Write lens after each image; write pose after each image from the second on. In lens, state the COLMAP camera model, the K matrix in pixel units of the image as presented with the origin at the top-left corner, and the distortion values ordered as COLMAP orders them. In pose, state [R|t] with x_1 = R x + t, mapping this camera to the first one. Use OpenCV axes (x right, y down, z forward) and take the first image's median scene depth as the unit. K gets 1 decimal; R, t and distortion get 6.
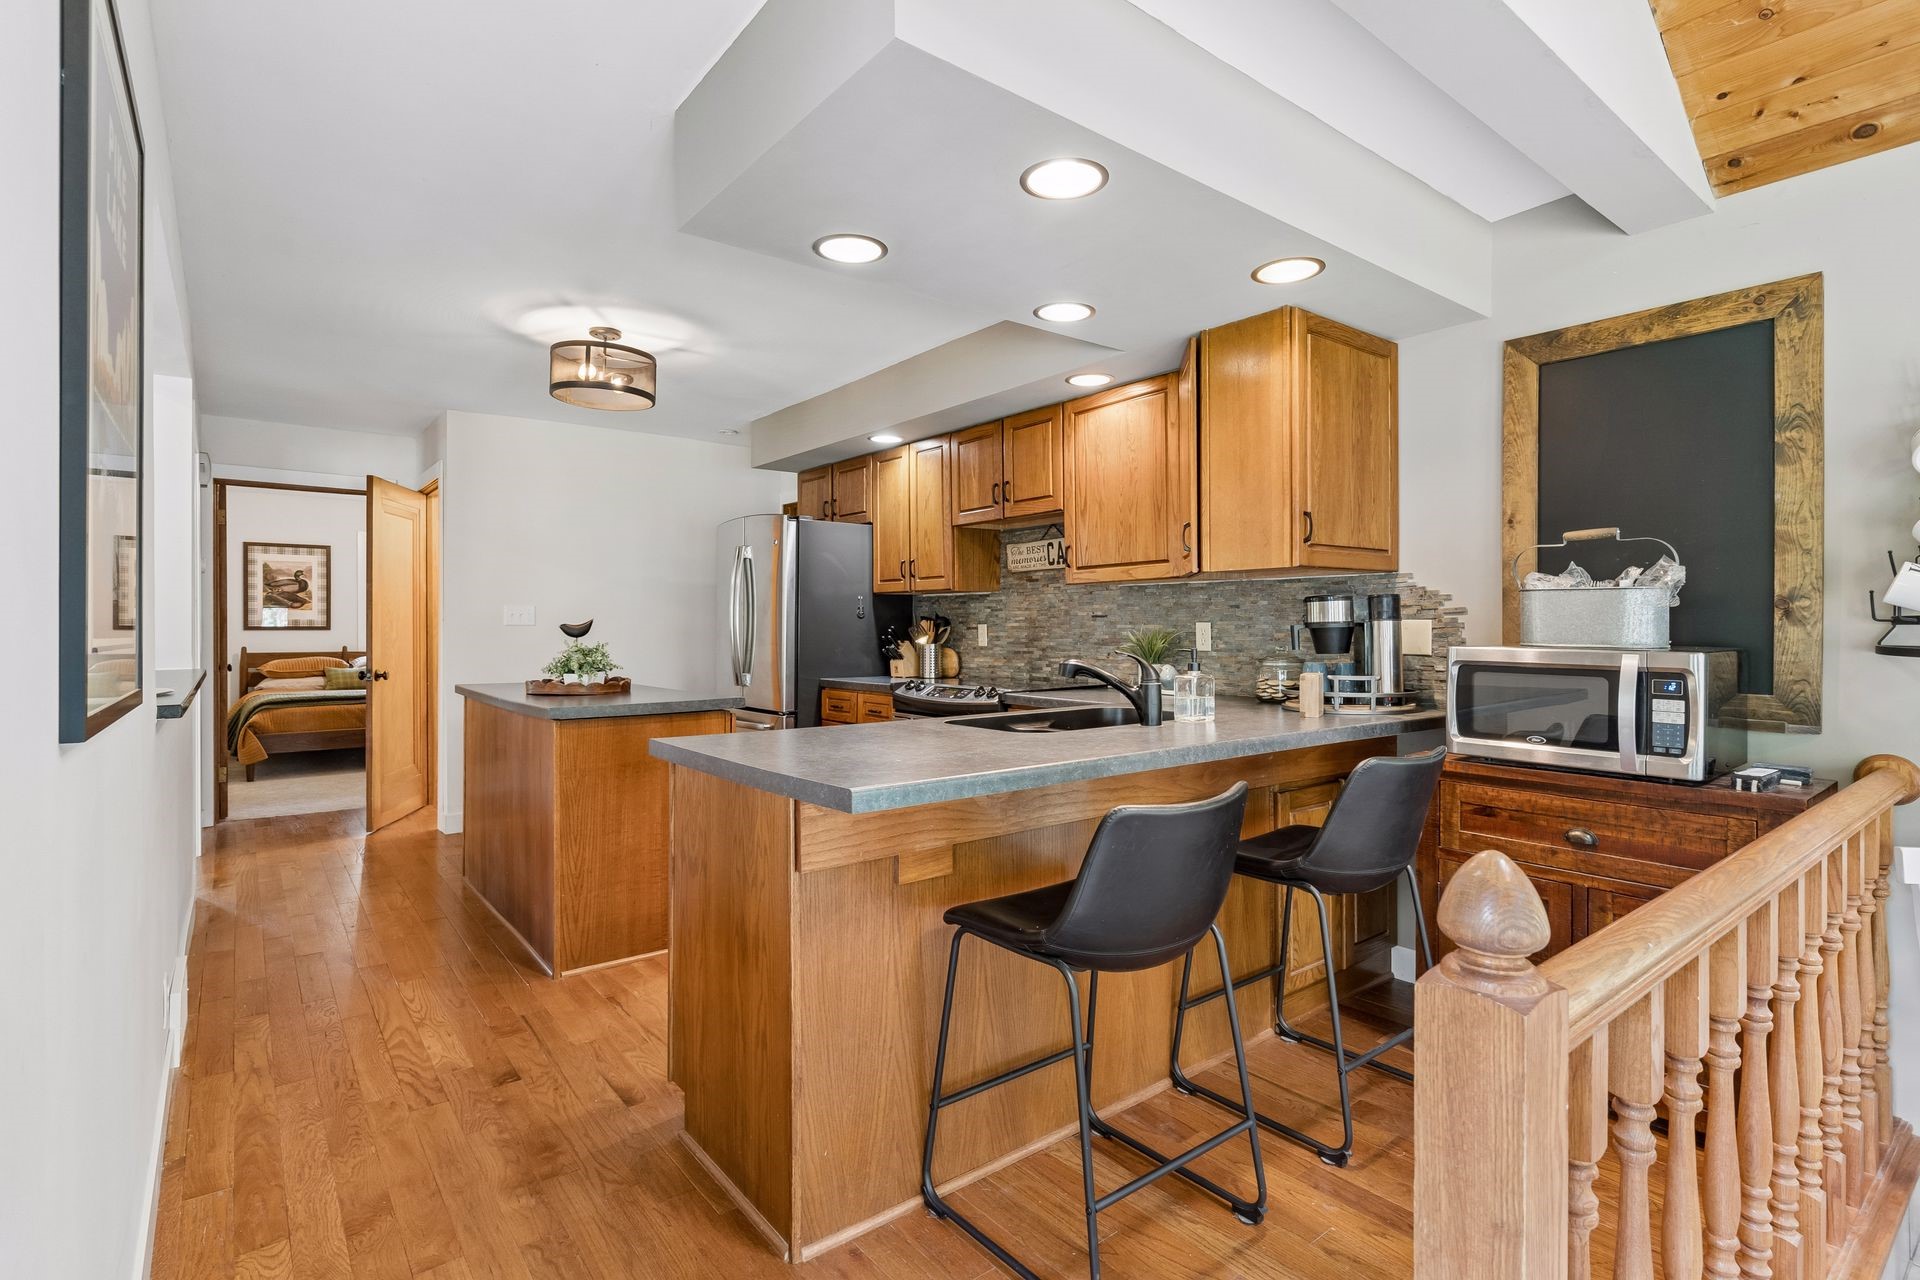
lens RADIAL K [[925.1, 0, 960.0], [0, 925.1, 630.0], [0, 0, 1]] dist [-0.002345, -0.000050]
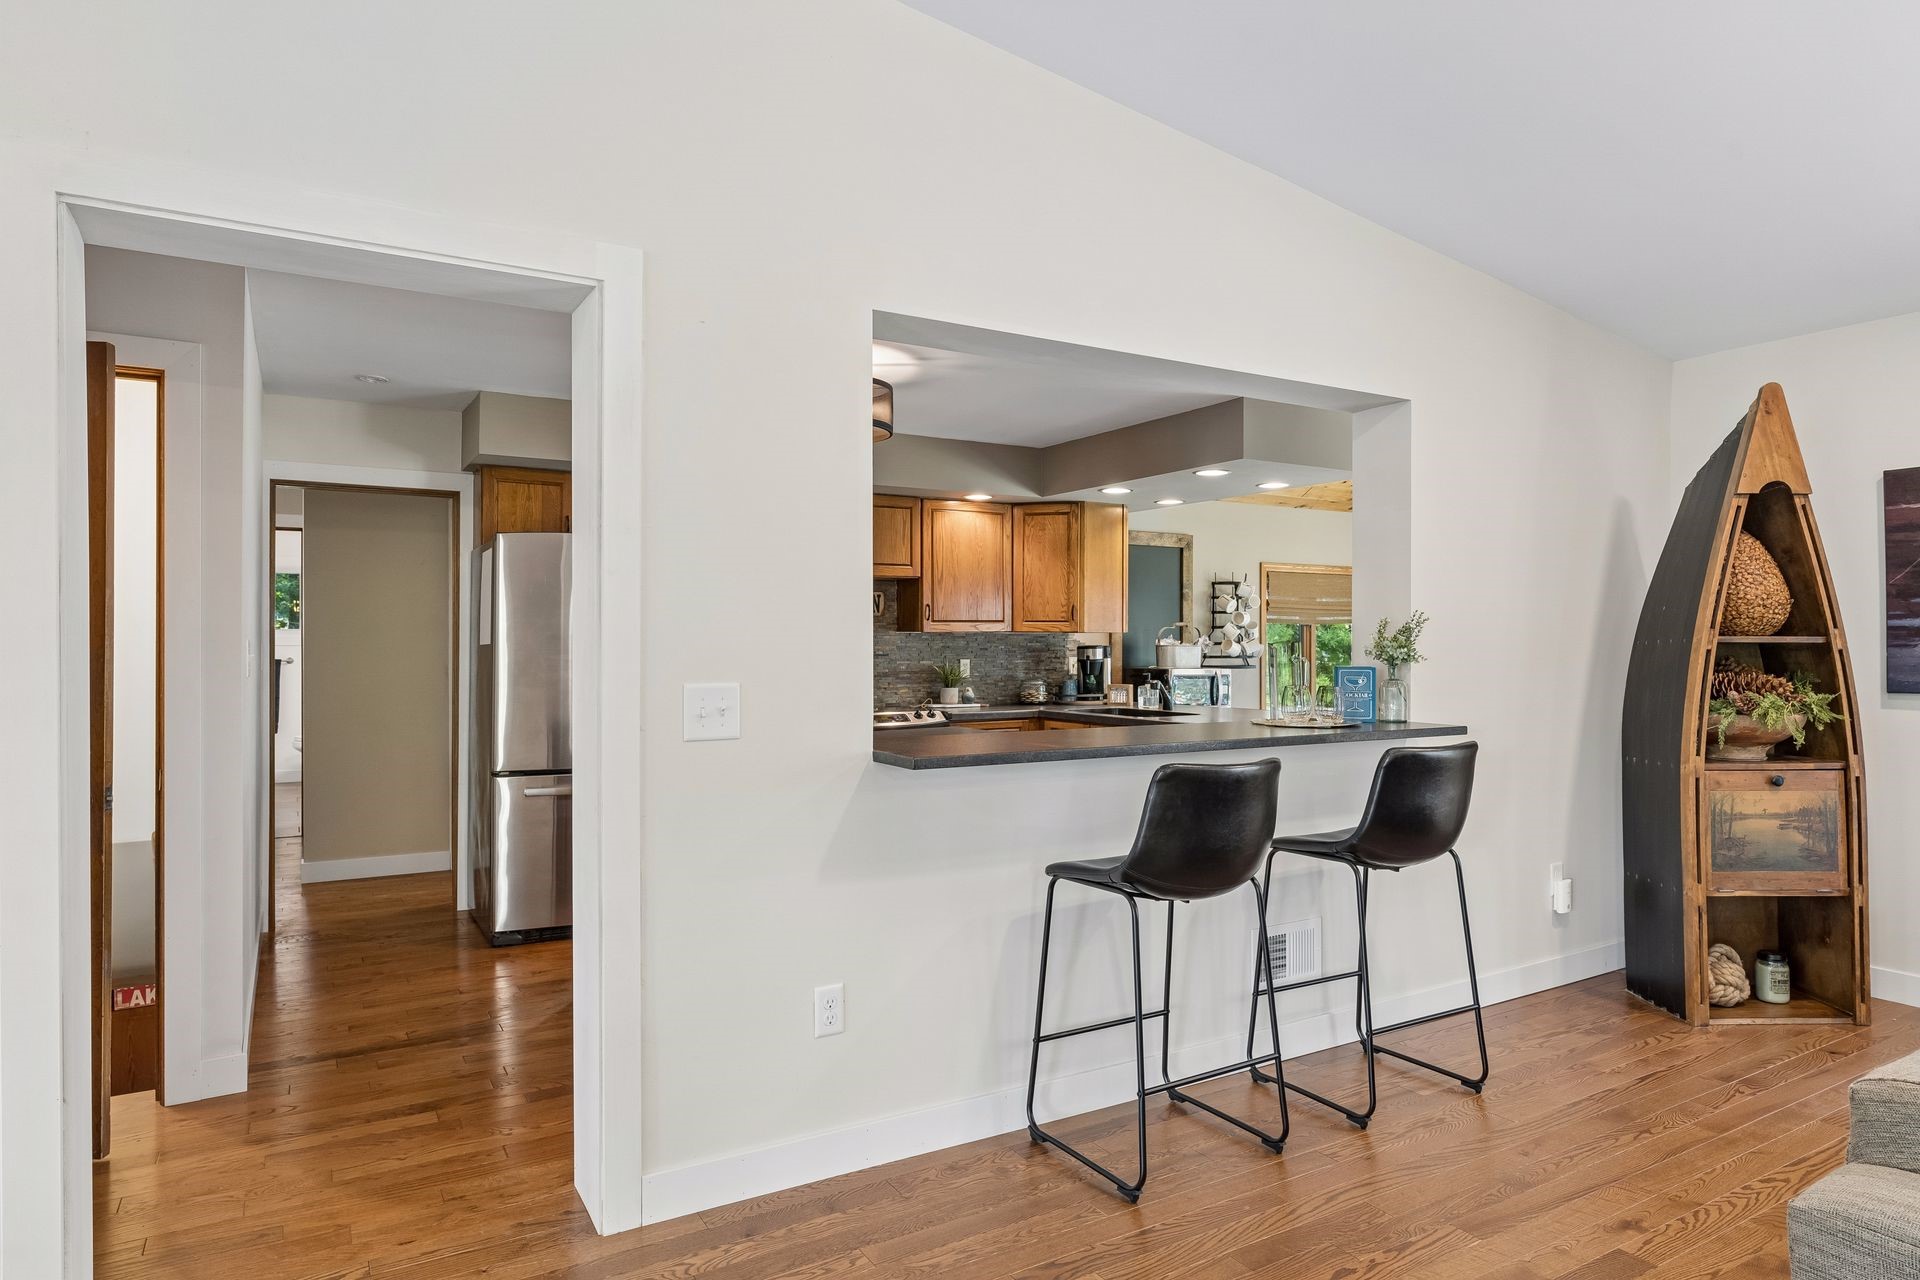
lens RADIAL K [[1158.5, 0, 958.8], [0, 1158.5, 635.9], [0, 0, 1]] dist [0.001030, 0.000108]
pose [[0.116651, 0.002159, 0.993171, -1.695947], [0.004471, 0.999986, -0.002699, -0.042557], [-0.993163, 0.004755, 0.116640, 0.809868]]
